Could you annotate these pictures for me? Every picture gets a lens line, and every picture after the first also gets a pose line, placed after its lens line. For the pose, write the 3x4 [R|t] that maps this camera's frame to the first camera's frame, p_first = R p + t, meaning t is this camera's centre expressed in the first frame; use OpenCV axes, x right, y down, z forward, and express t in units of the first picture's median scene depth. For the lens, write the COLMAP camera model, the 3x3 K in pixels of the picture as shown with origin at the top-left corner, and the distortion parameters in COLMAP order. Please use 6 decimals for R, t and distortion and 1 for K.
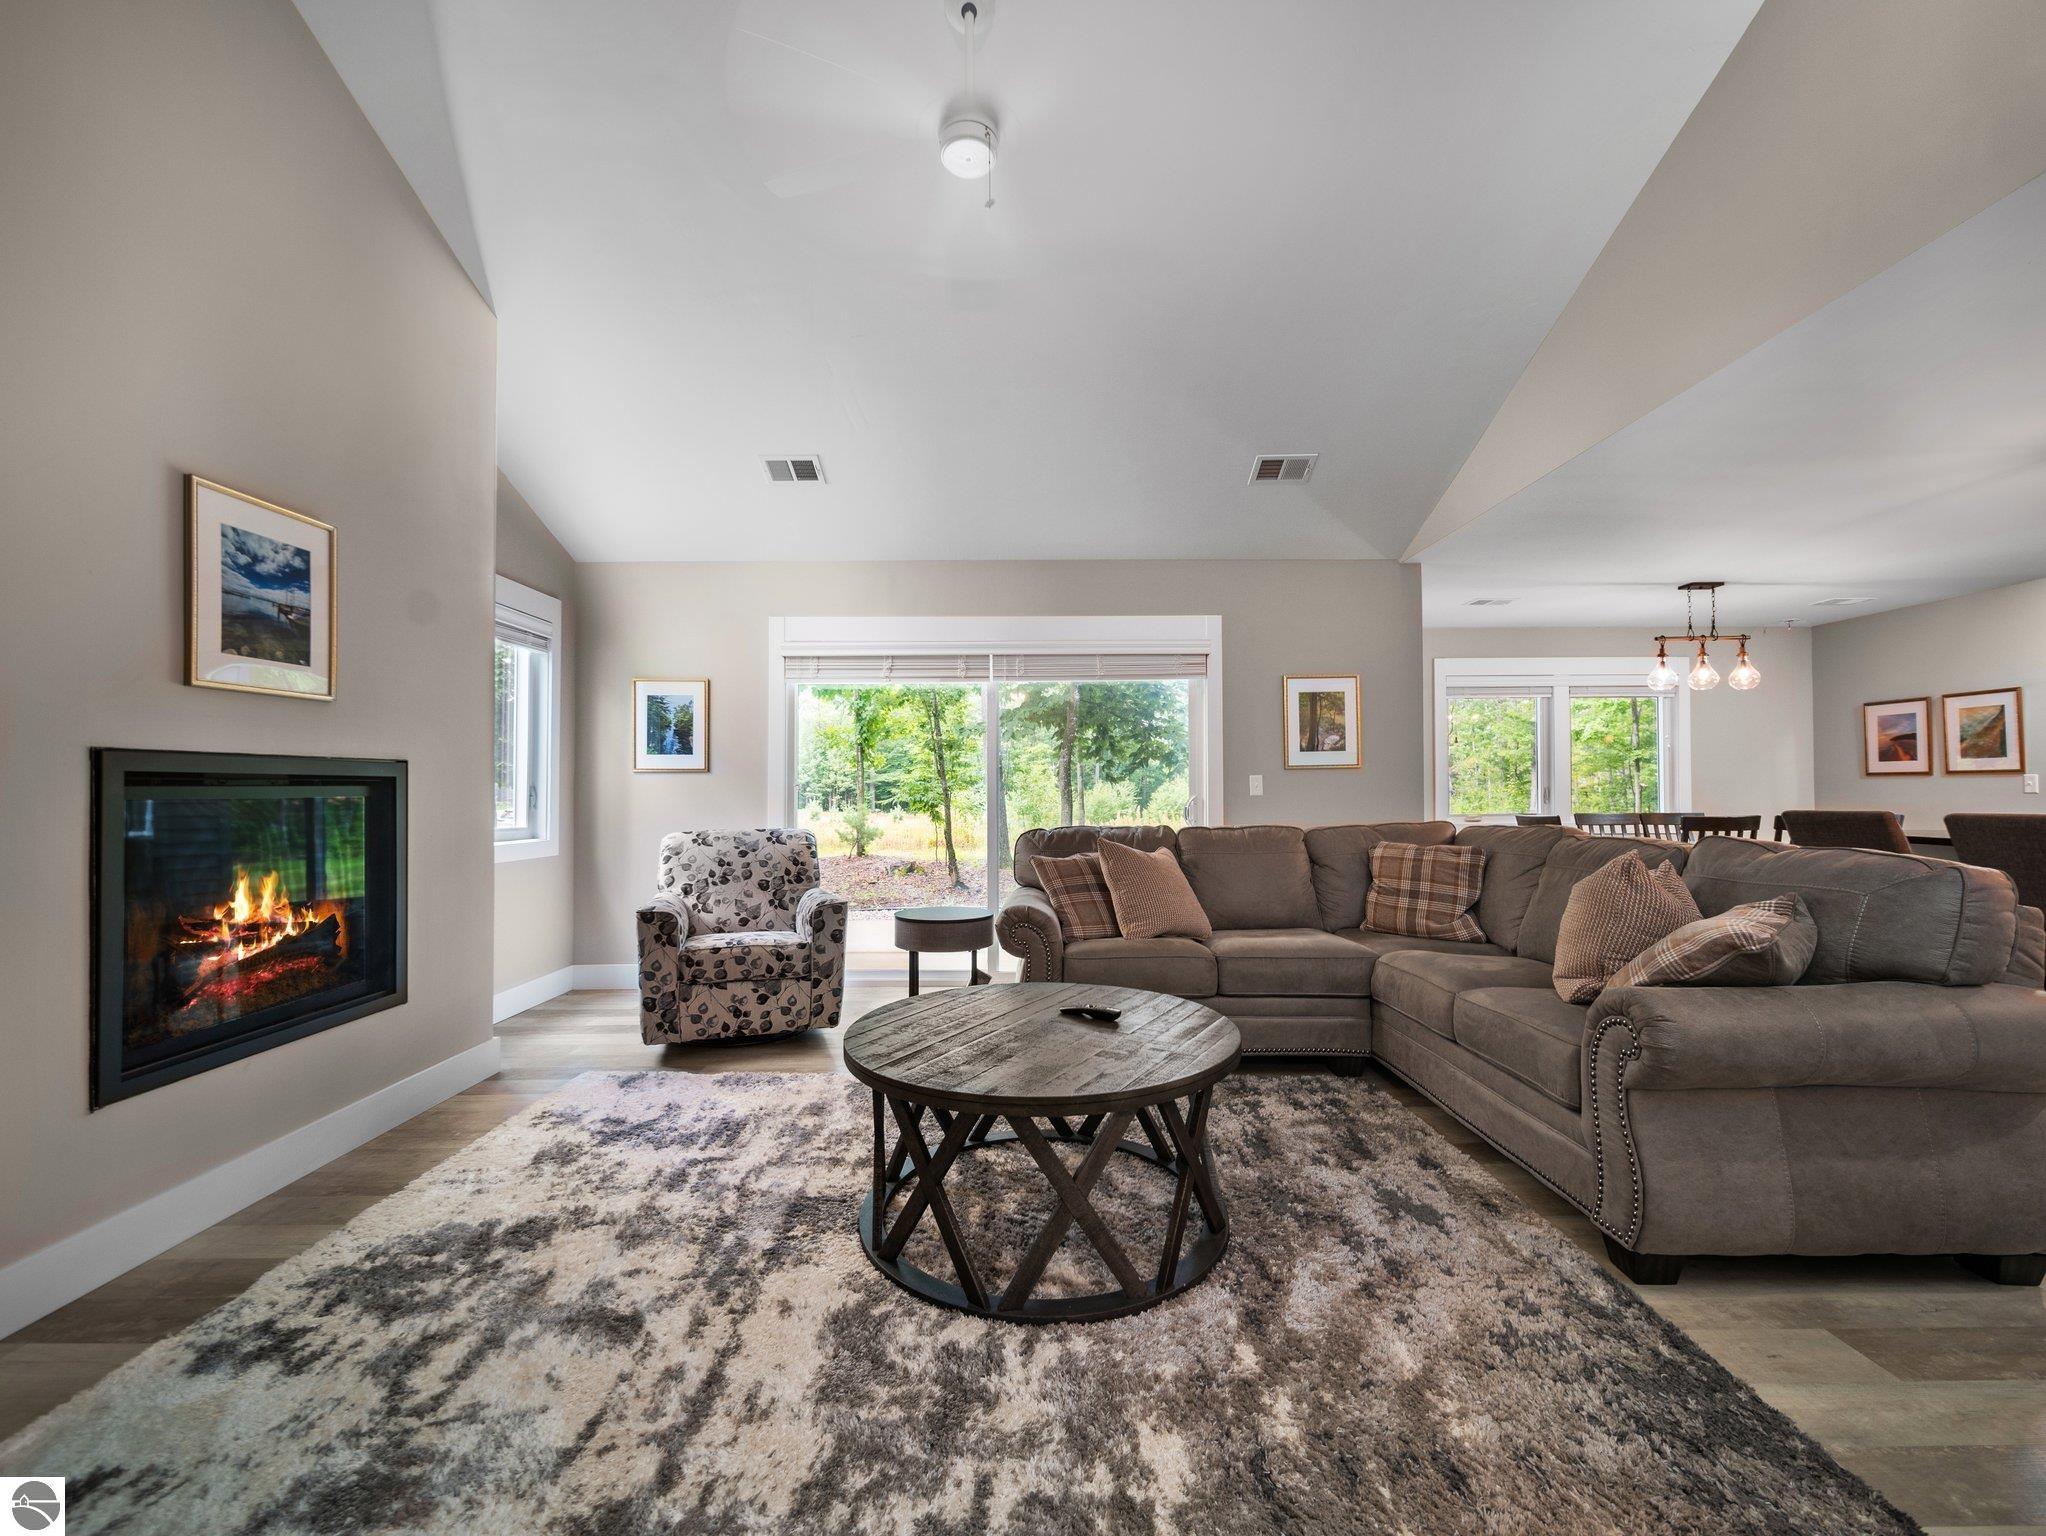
lens RADIAL K [[810.8, 0, 1019.5], [0, 810.8, 778.7], [0, 0, 1]] dist [-0.001022, -0.000561]
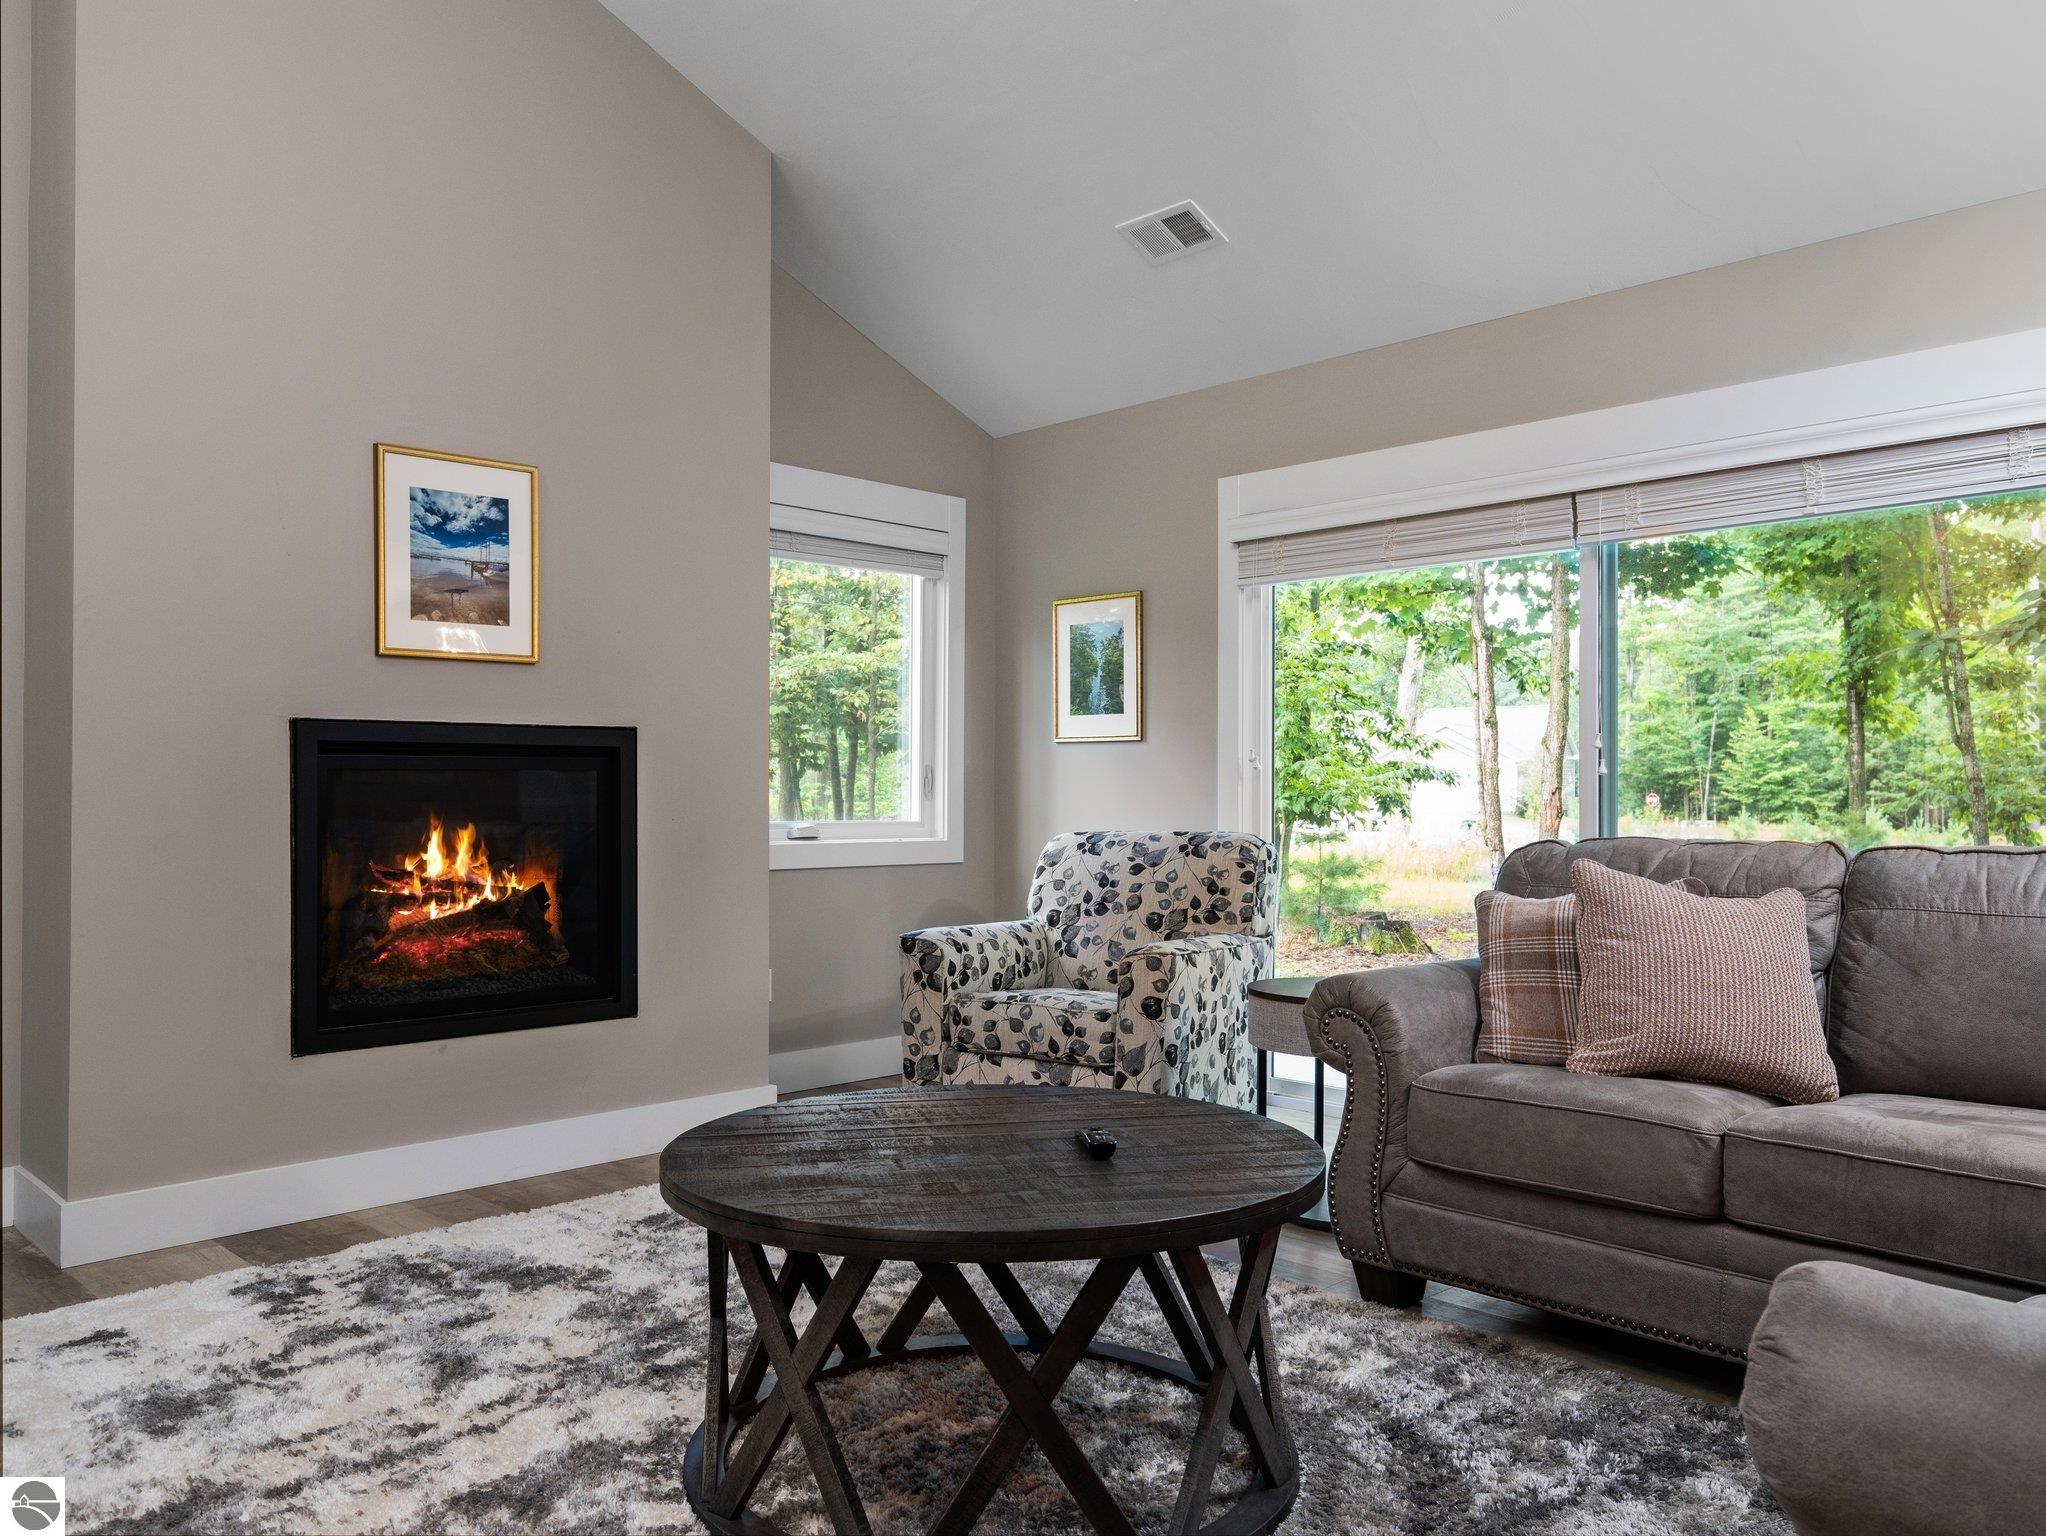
lens RADIAL K [[1517.6, 0, 1023.0], [0, 1517.6, 768.0], [0, 0, 1]] dist [0.006563, 0.001253]
pose [[0.704568, -0.004982, -0.709619, 0.748364], [0.006120, 0.999981, -0.000944, 0.027331], [0.709610, -0.003677, 0.704585, 0.204757]]
